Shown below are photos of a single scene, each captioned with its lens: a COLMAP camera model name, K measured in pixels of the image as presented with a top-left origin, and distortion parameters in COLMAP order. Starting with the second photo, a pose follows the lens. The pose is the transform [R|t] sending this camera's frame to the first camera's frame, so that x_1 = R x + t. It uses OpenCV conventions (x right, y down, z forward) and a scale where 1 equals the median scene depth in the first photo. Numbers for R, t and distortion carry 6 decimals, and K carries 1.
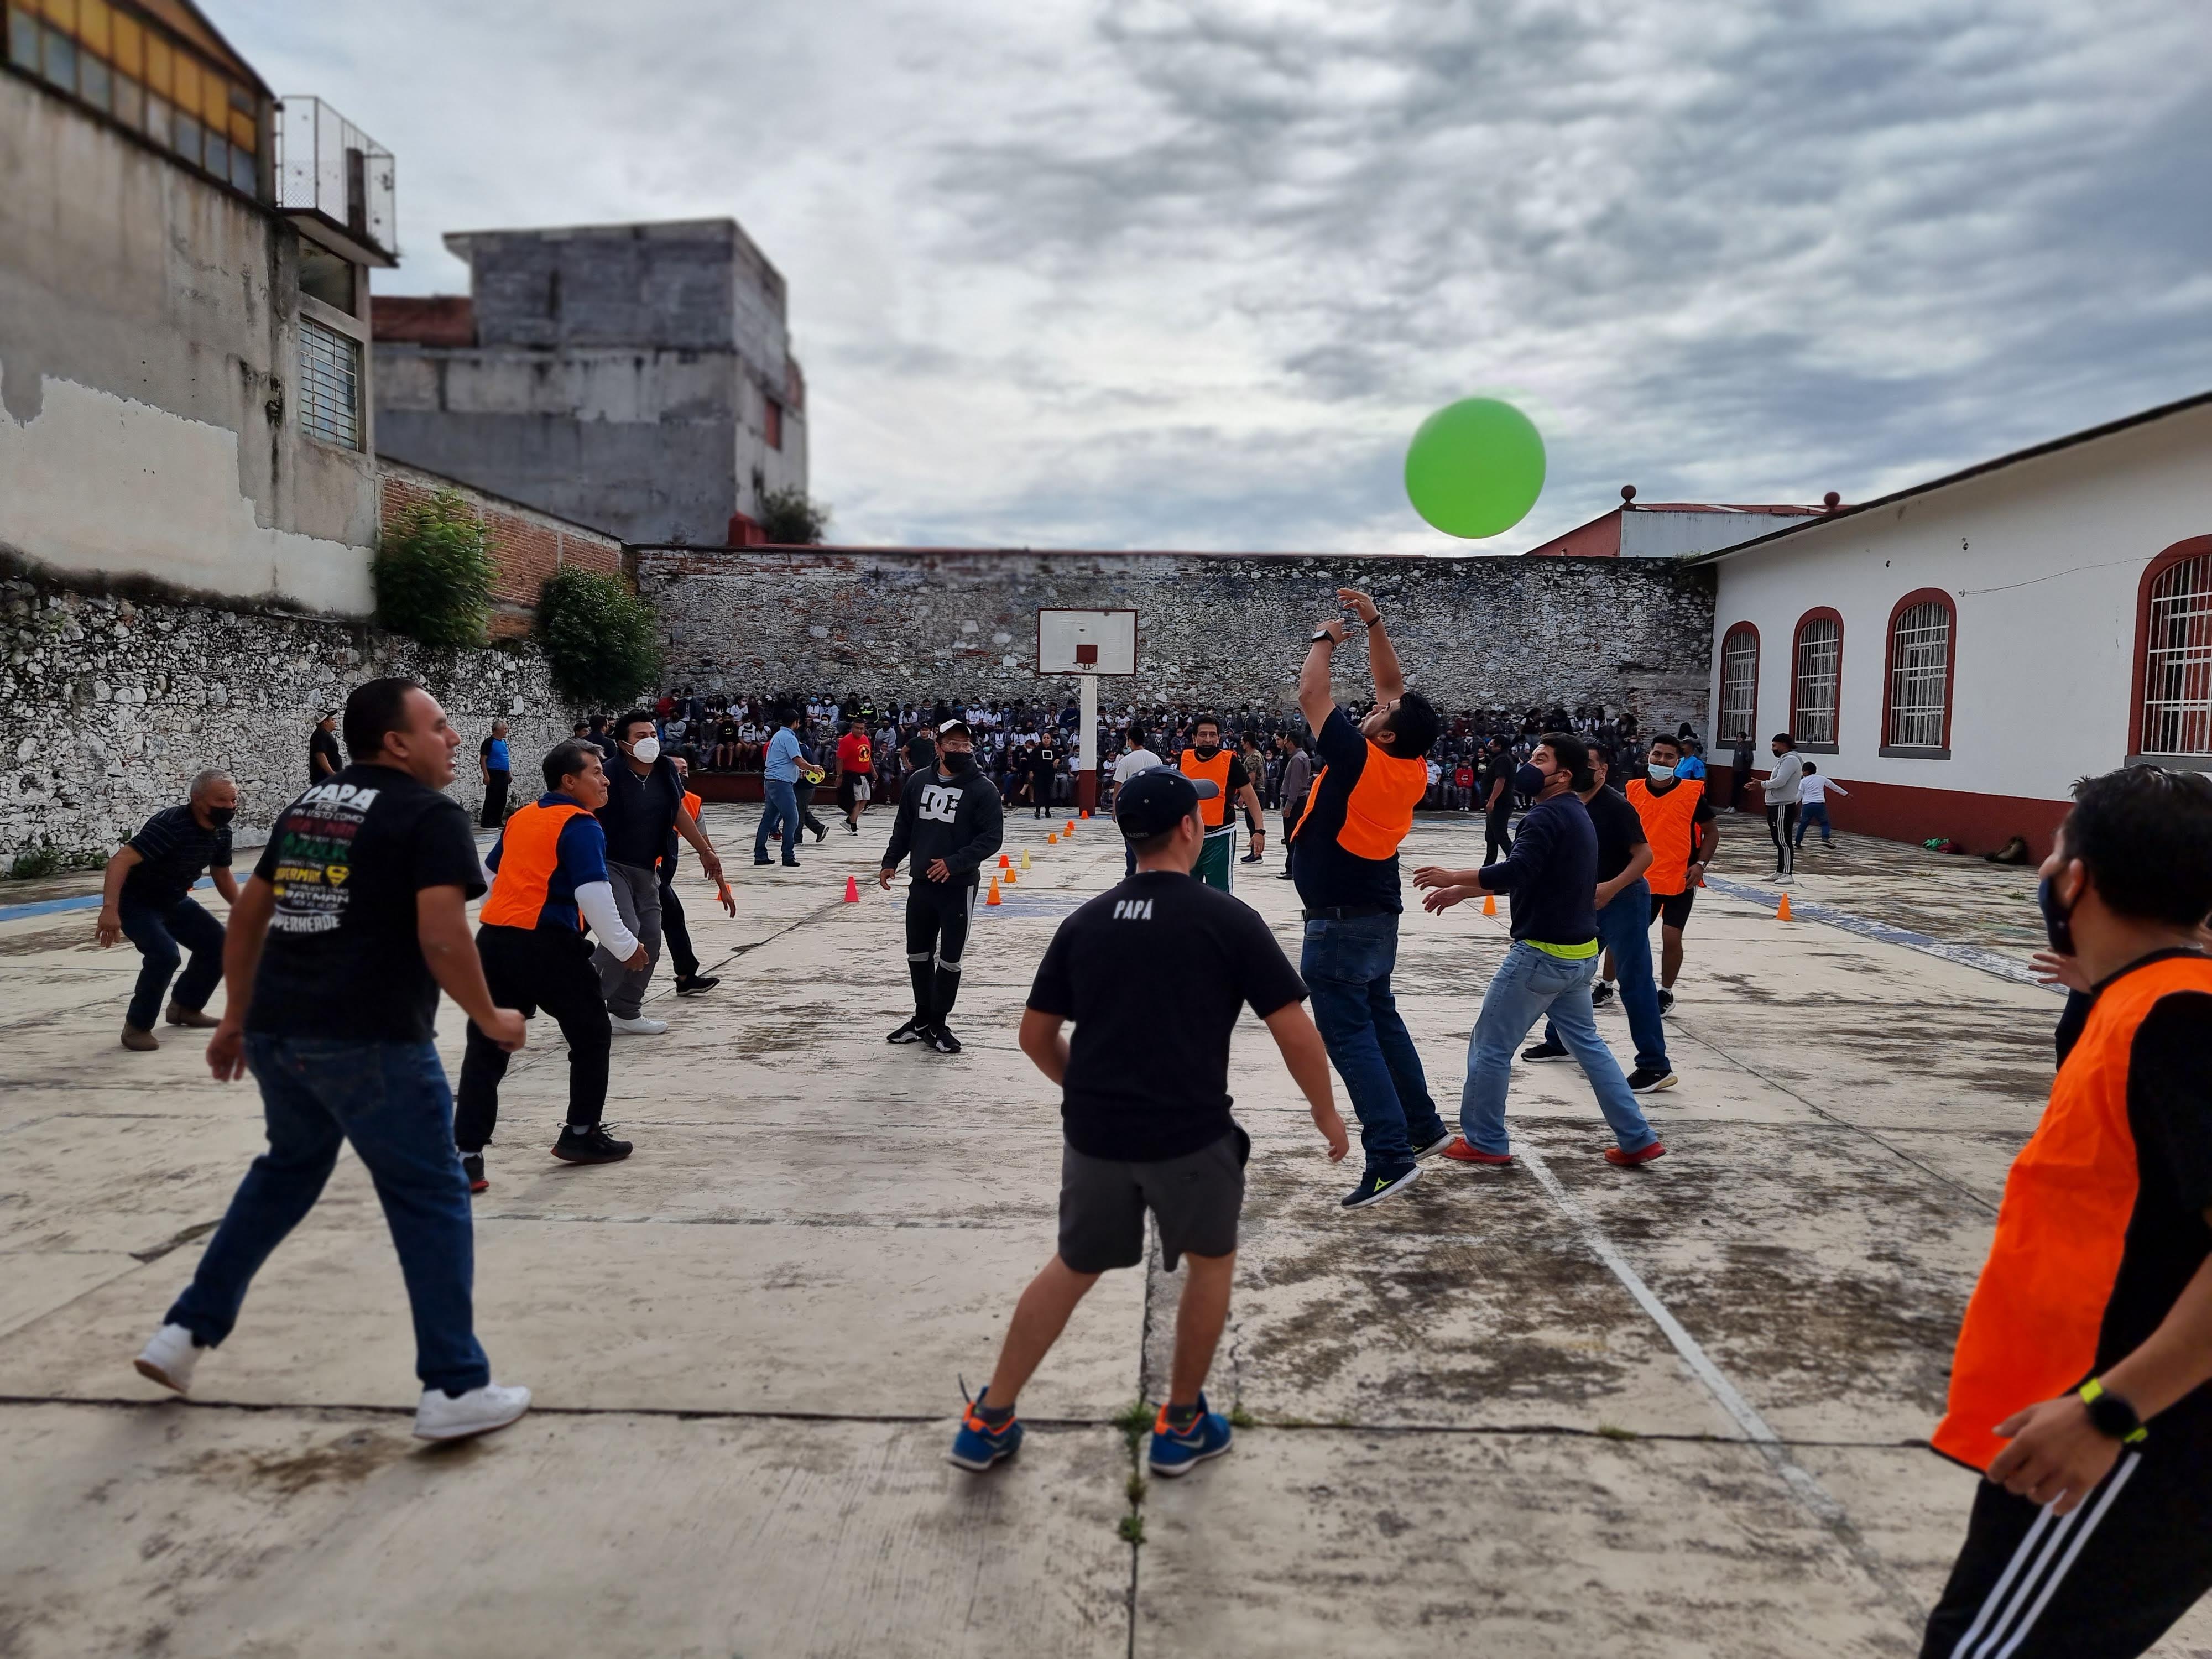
lens RADIAL K [[1513.1, 0, 1112.0], [0, 1513.1, 817.3], [0, 0, 1]] dist [0.034537, -0.006373]
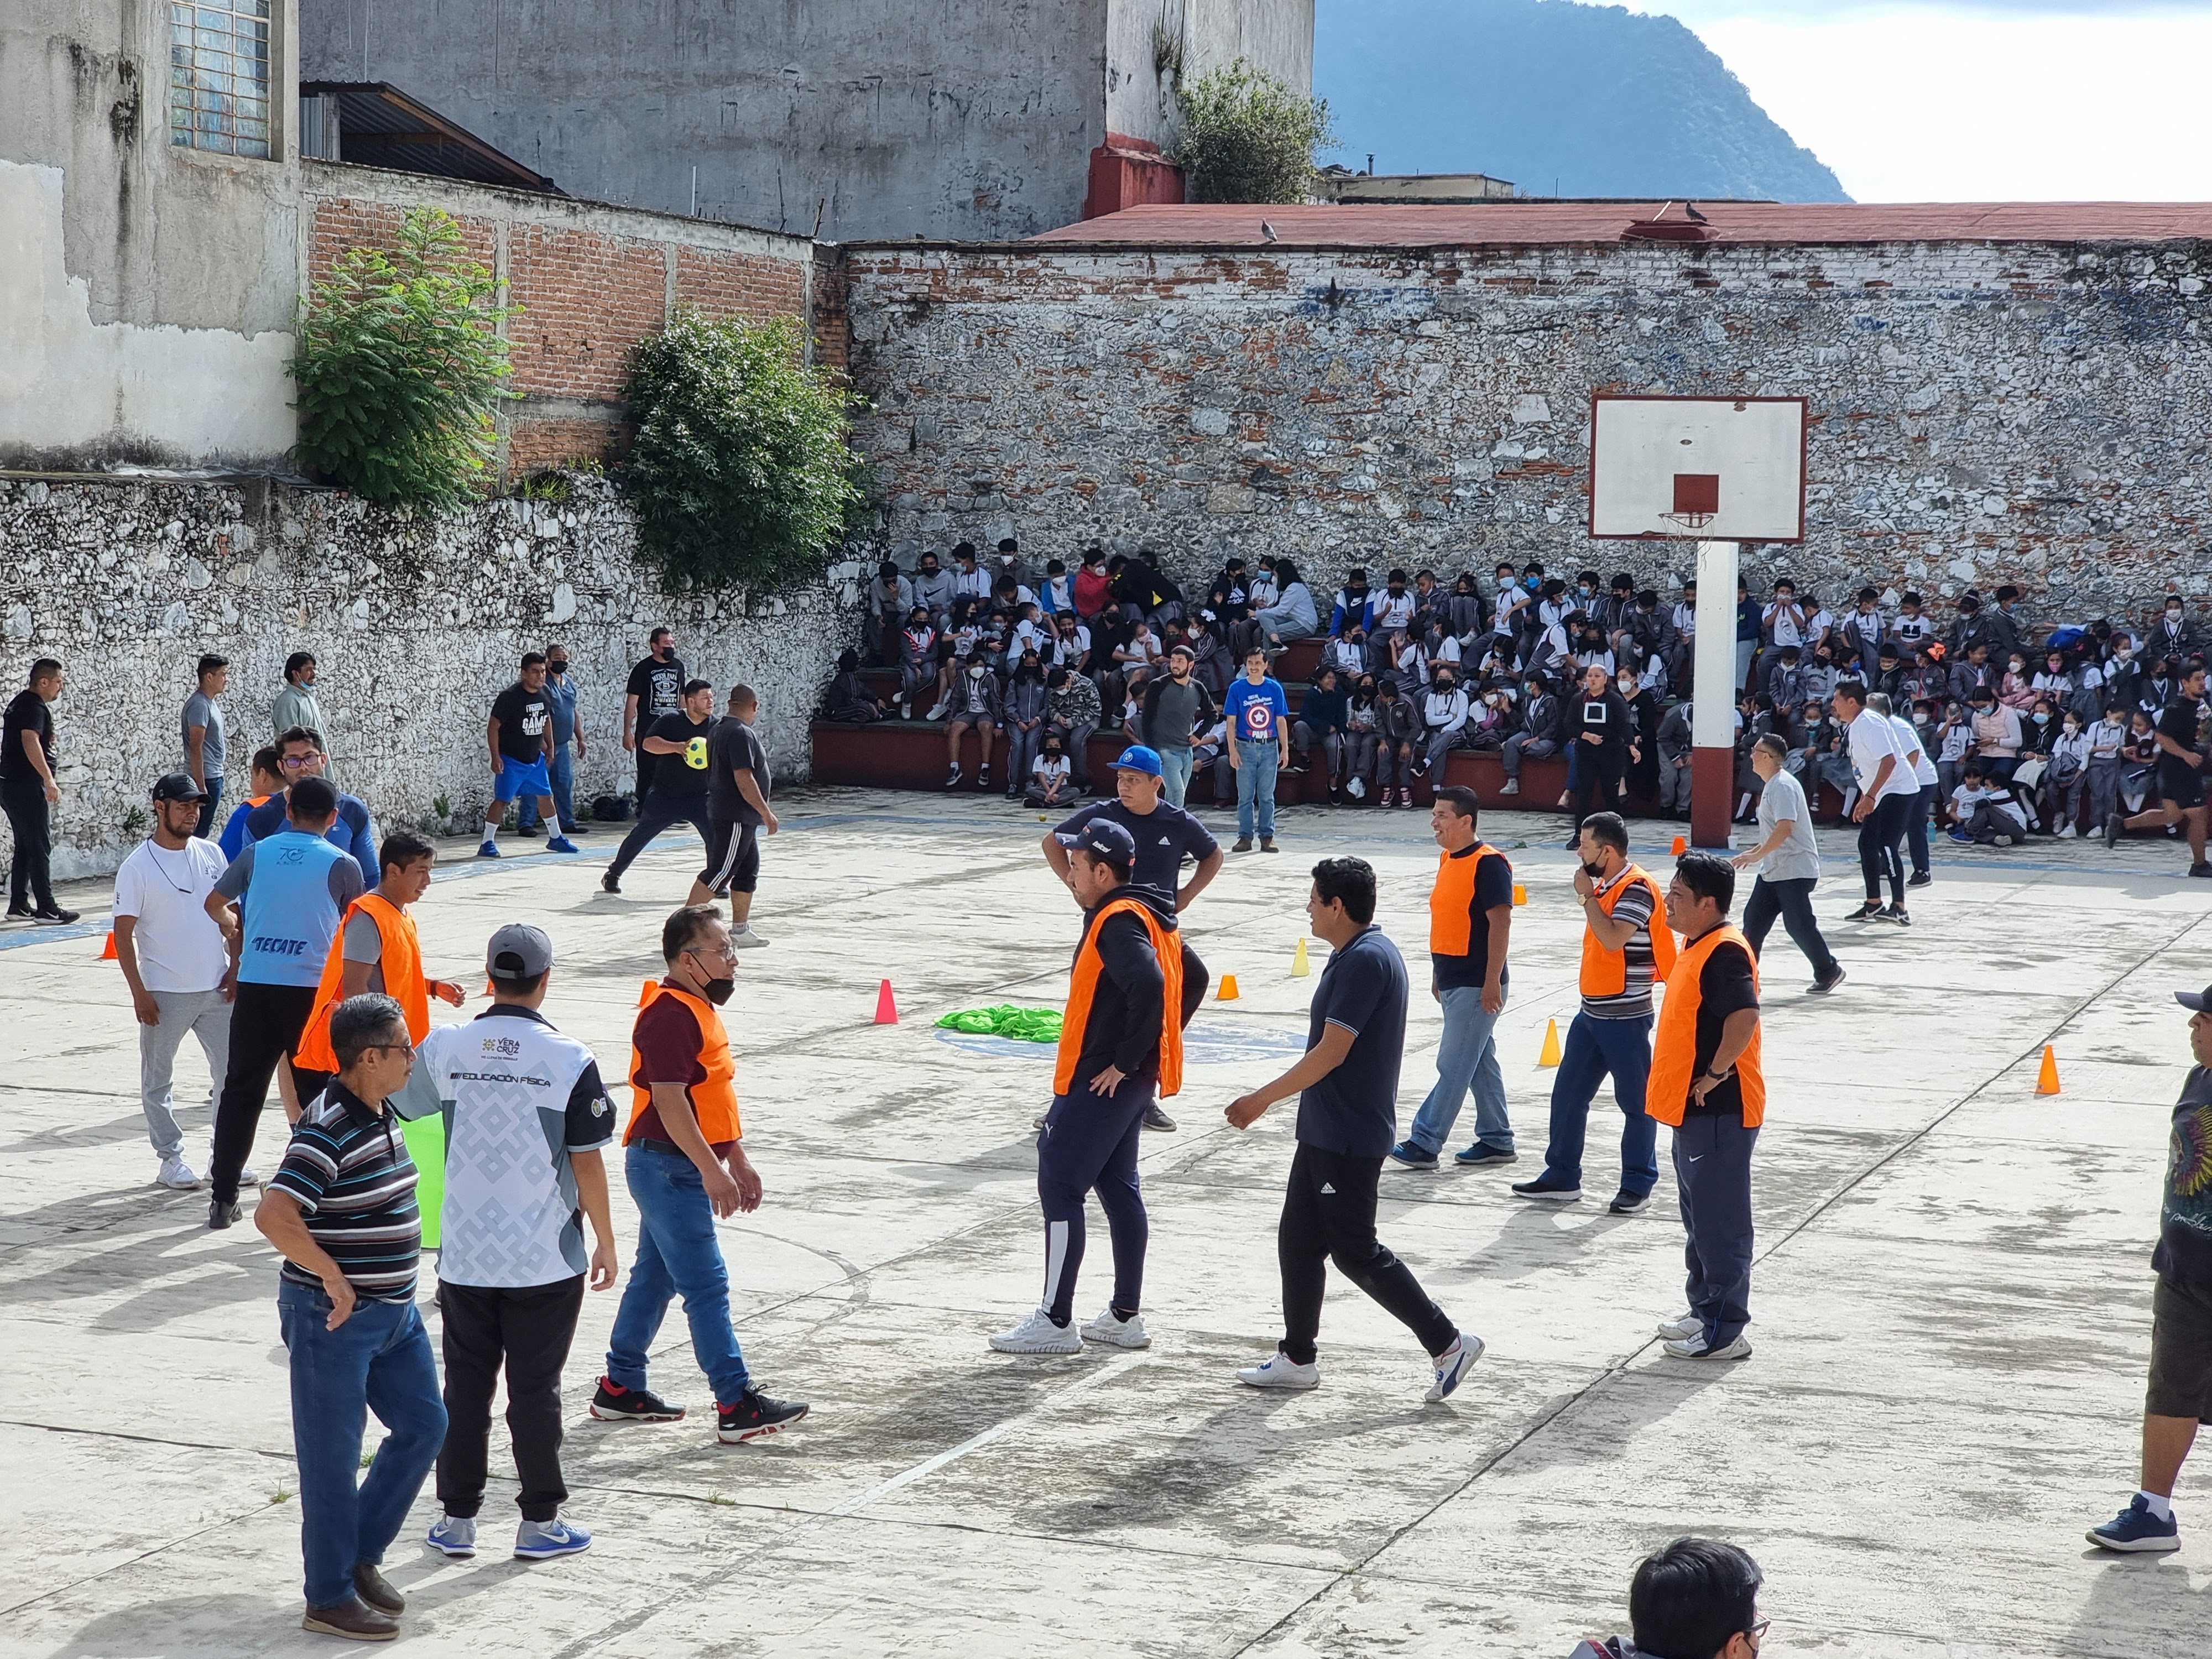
lens RADIAL K [[4687.5, 0, 1105.1], [0, 4687.5, 833.1], [0, 0, 1]] dist [-0.079664, 0.000000]
pose [[0.930320, 0.032627, -0.365295, 0.341098], [-0.022063, 0.999210, 0.033058, -0.049844], [0.366085, -0.022695, 0.930305, -0.382914]]
